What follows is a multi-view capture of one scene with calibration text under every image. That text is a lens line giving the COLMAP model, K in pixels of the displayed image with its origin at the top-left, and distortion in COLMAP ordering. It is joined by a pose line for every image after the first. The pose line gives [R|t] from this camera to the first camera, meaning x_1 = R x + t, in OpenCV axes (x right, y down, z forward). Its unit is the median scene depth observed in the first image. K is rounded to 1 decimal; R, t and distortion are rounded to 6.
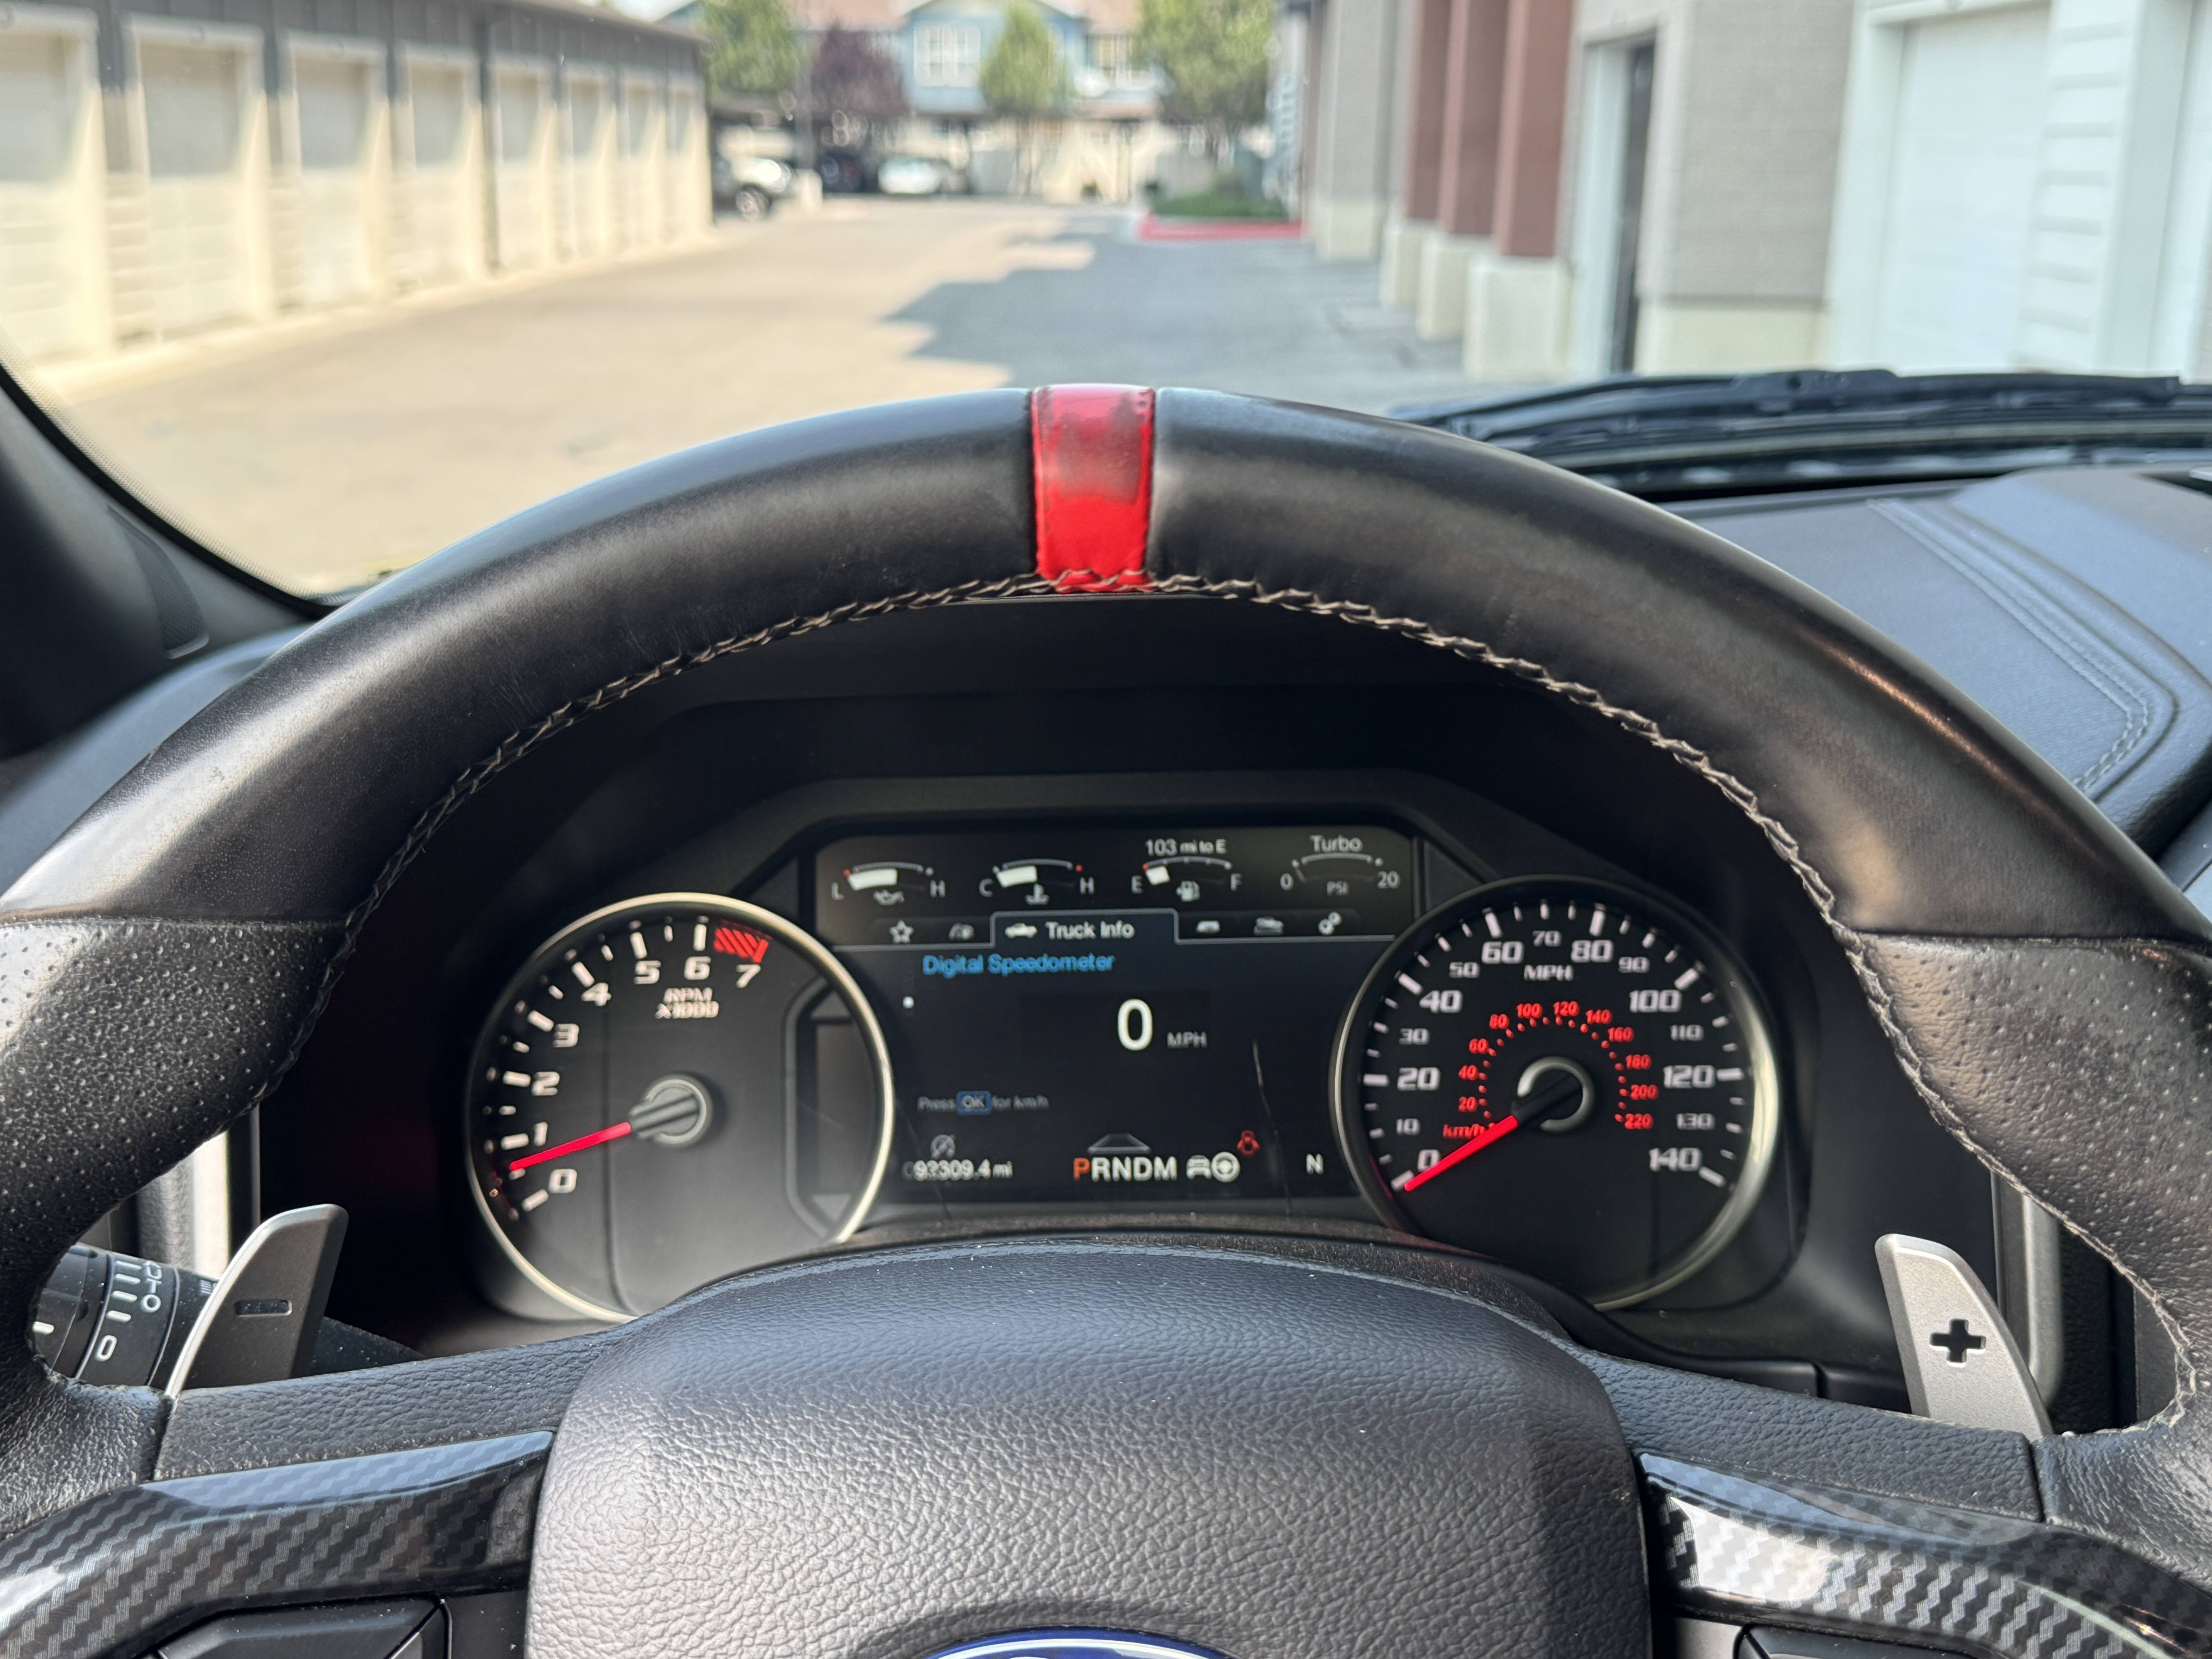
lens RADIAL K [[2373.3, 0, 1107.3], [0, 2373.3, 820.4], [0, 0, 1]] dist [0.055443, 0.000000]
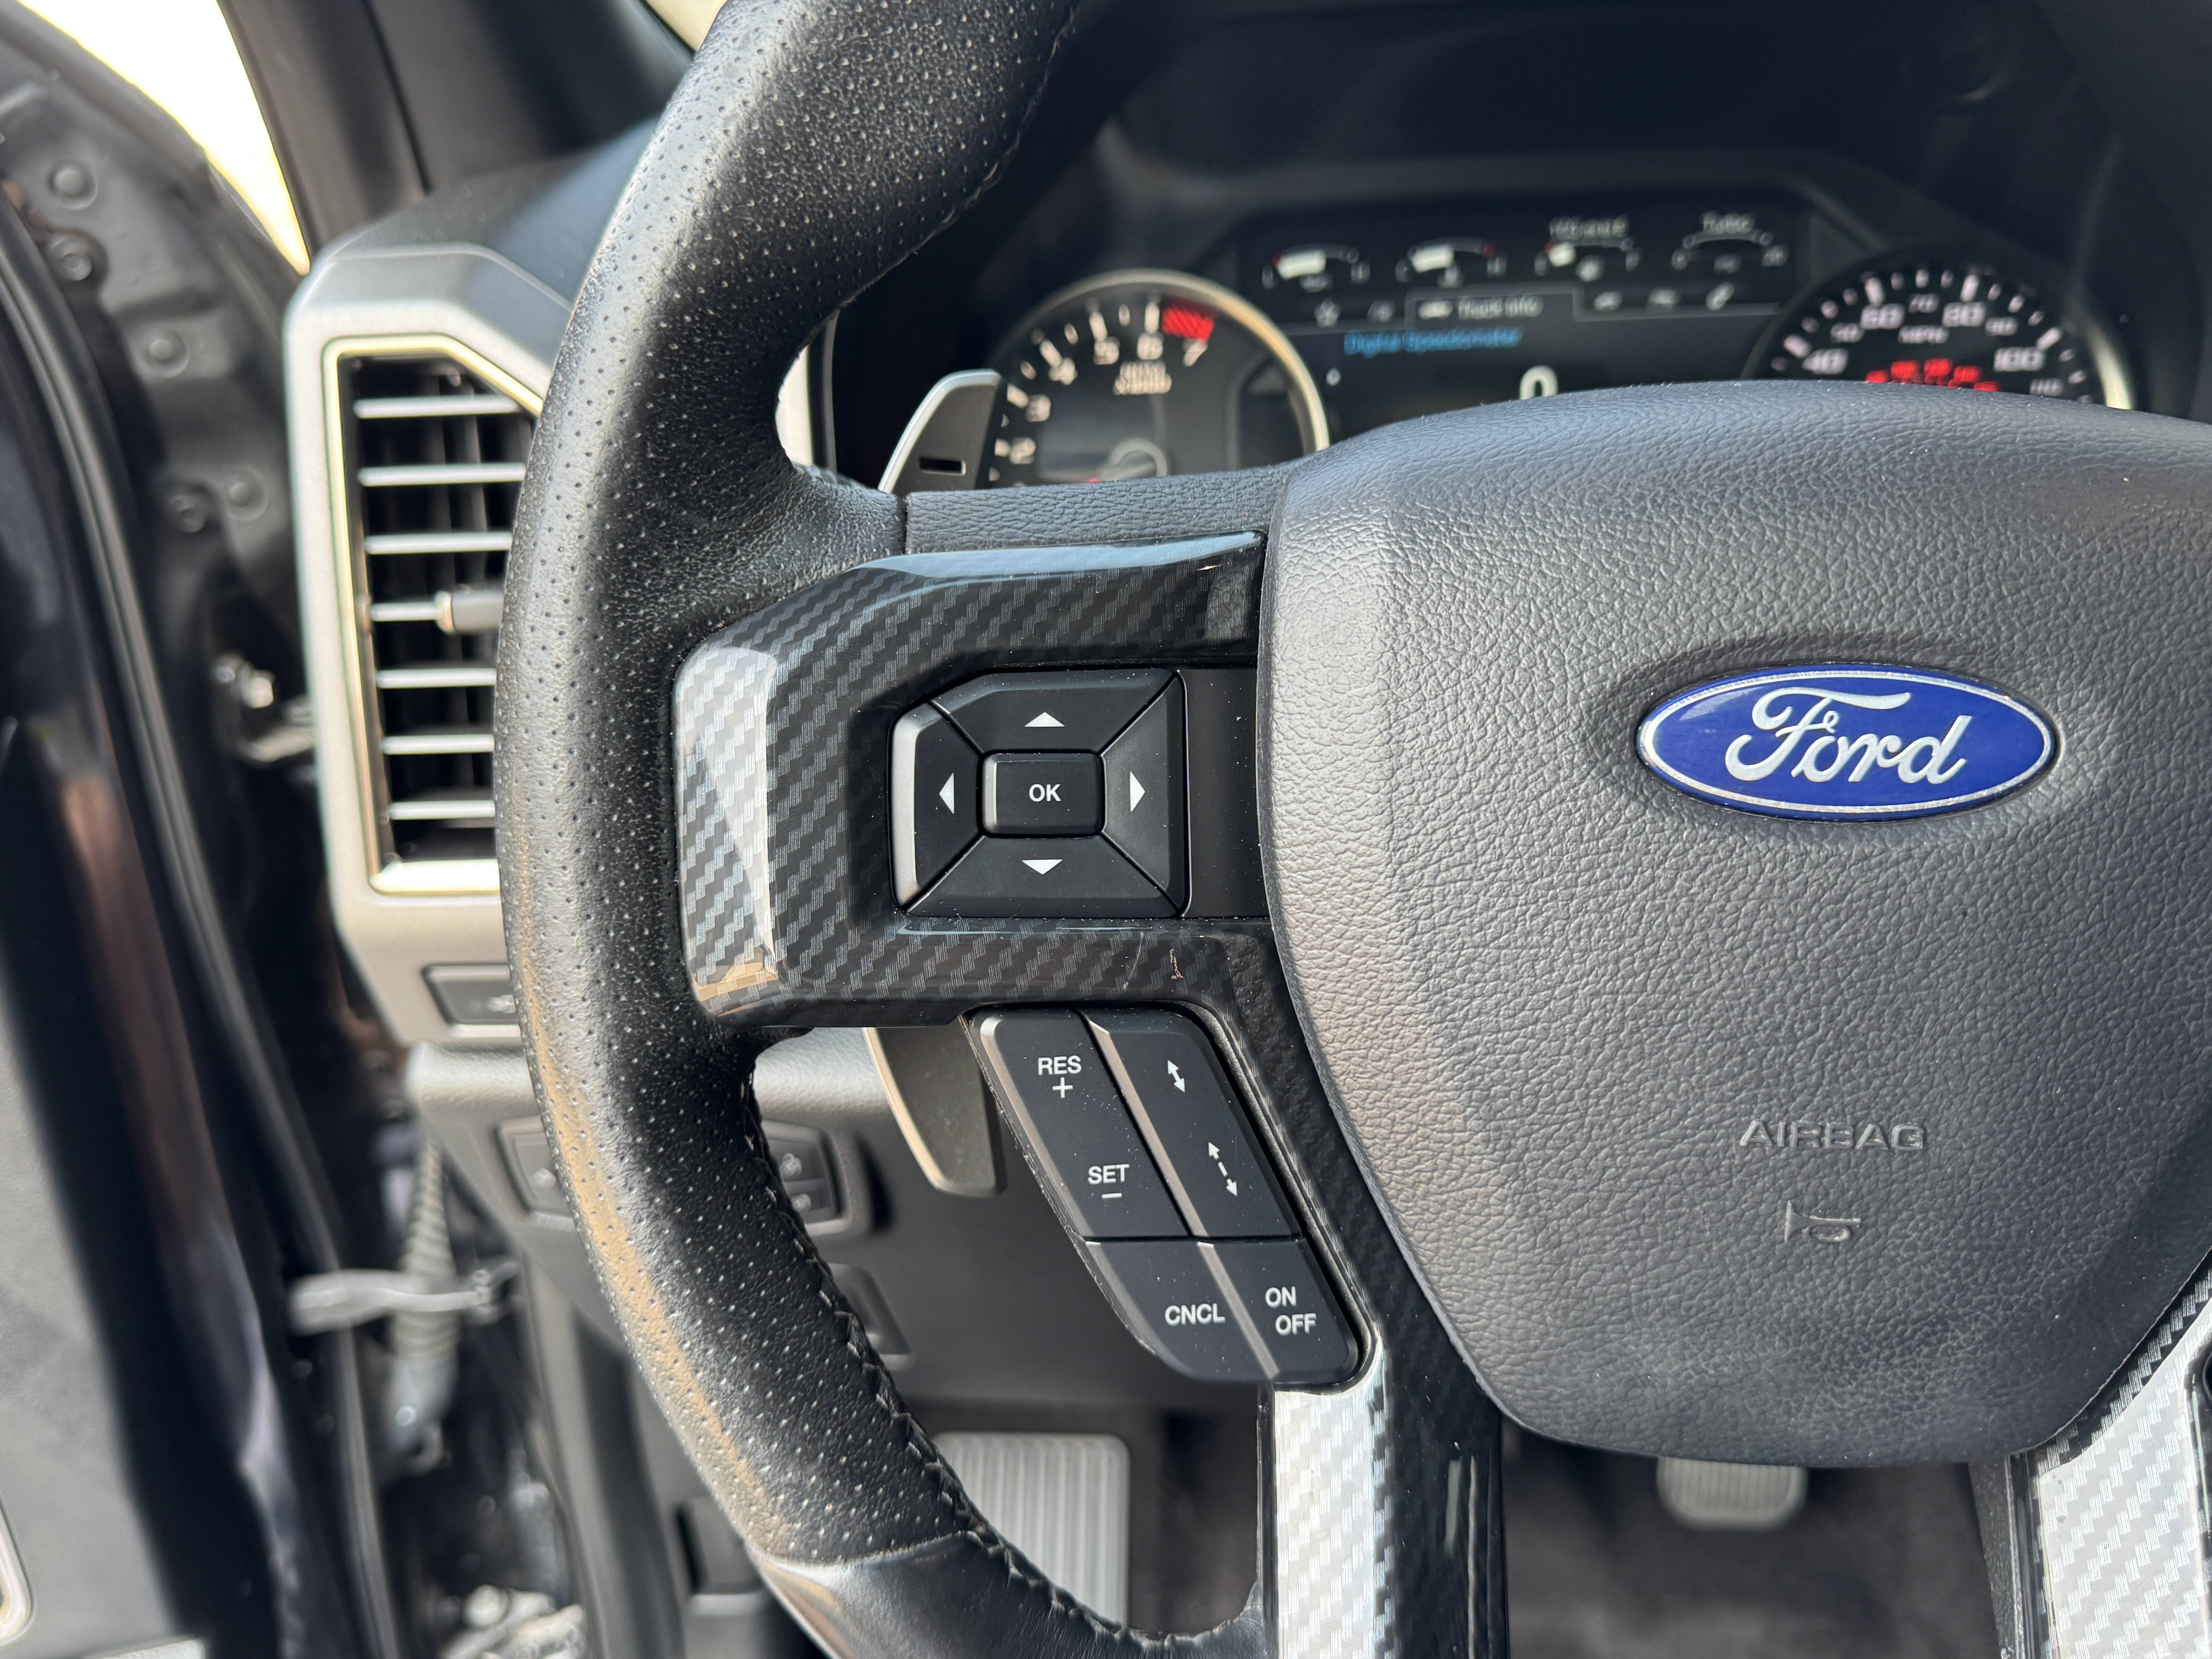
lens RADIAL K [[1778.9, 0, 1105.0], [0, 1778.9, 836.5], [0, 0, 1]] dist [0.044360, -0.094235]
pose [[0.998088, 0.001686, -0.061780, -0.143296], [0.009520, 0.983504, 0.180634, 0.140153], [0.061065, -0.180877, 0.981608, 0.116286]]
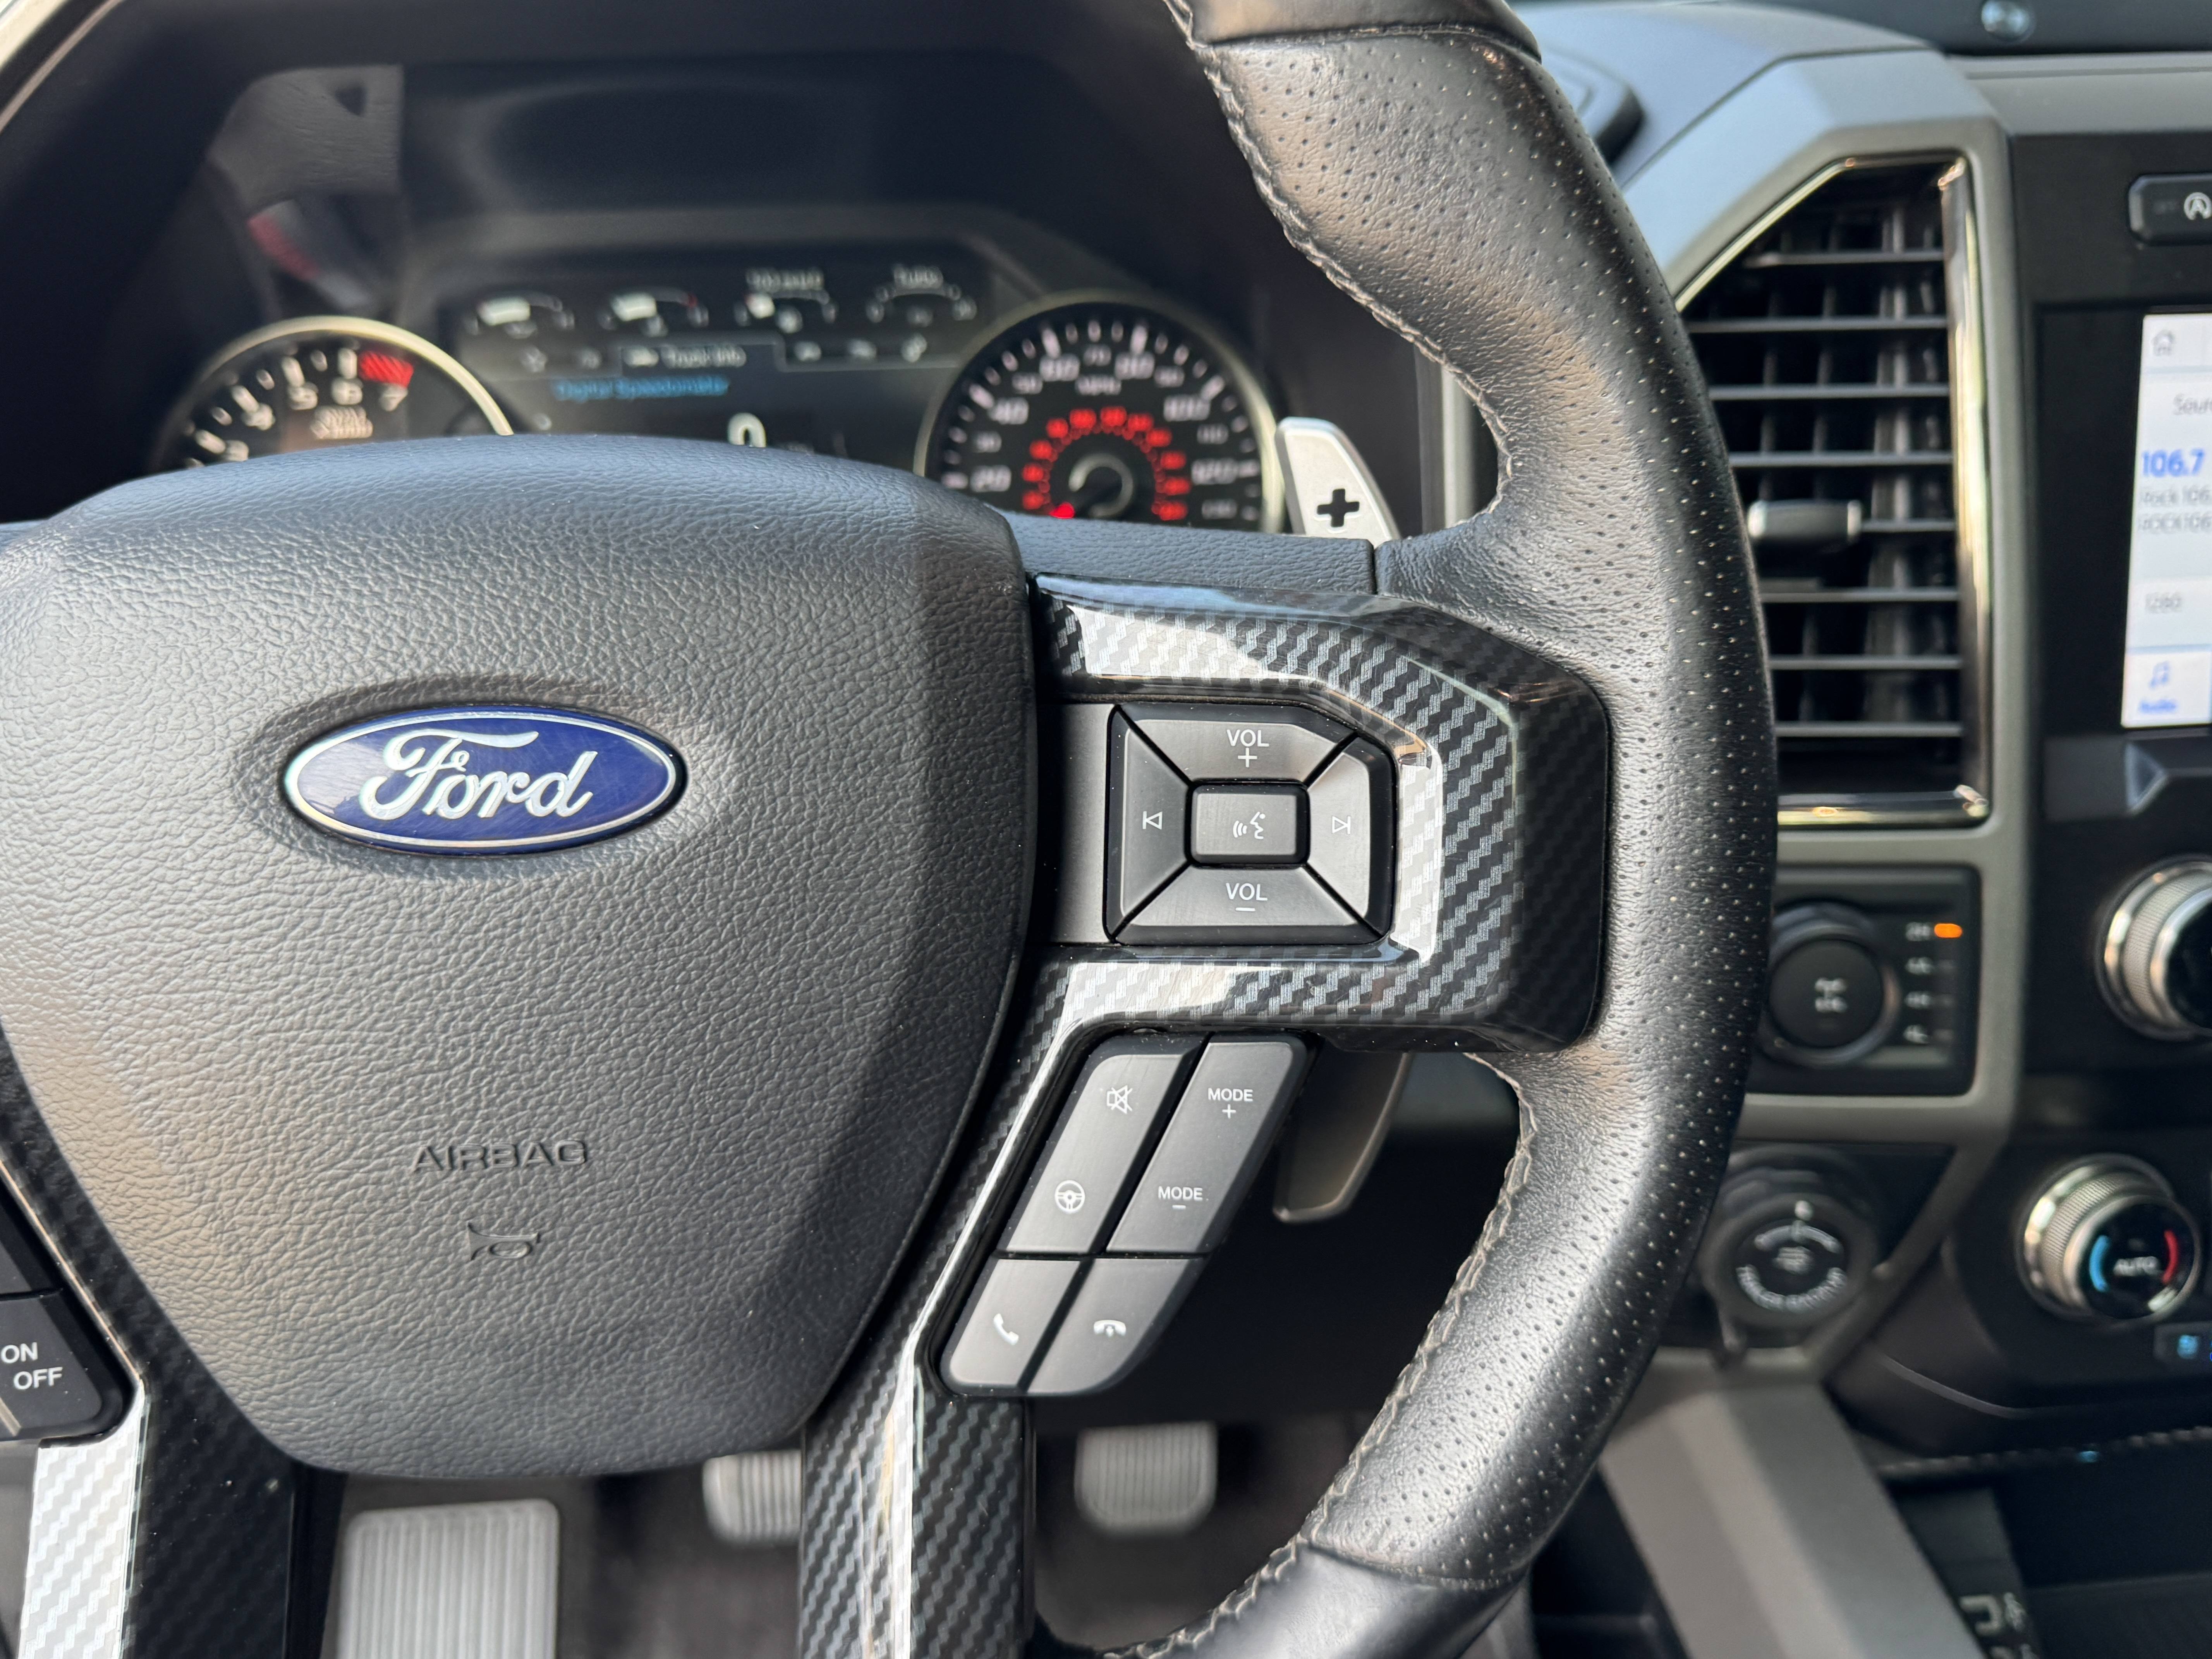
lens RADIAL K [[1778.9, 0, 1124.3], [0, 1778.9, 837.4], [0, 0, 1]] dist [0.044360, -0.094235]
pose [[0.993595, -0.038250, 0.106325, 0.095695], [0.020484, 0.986345, 0.163412, 0.141104], [-0.111123, -0.160188, 0.980812, 0.093183]]
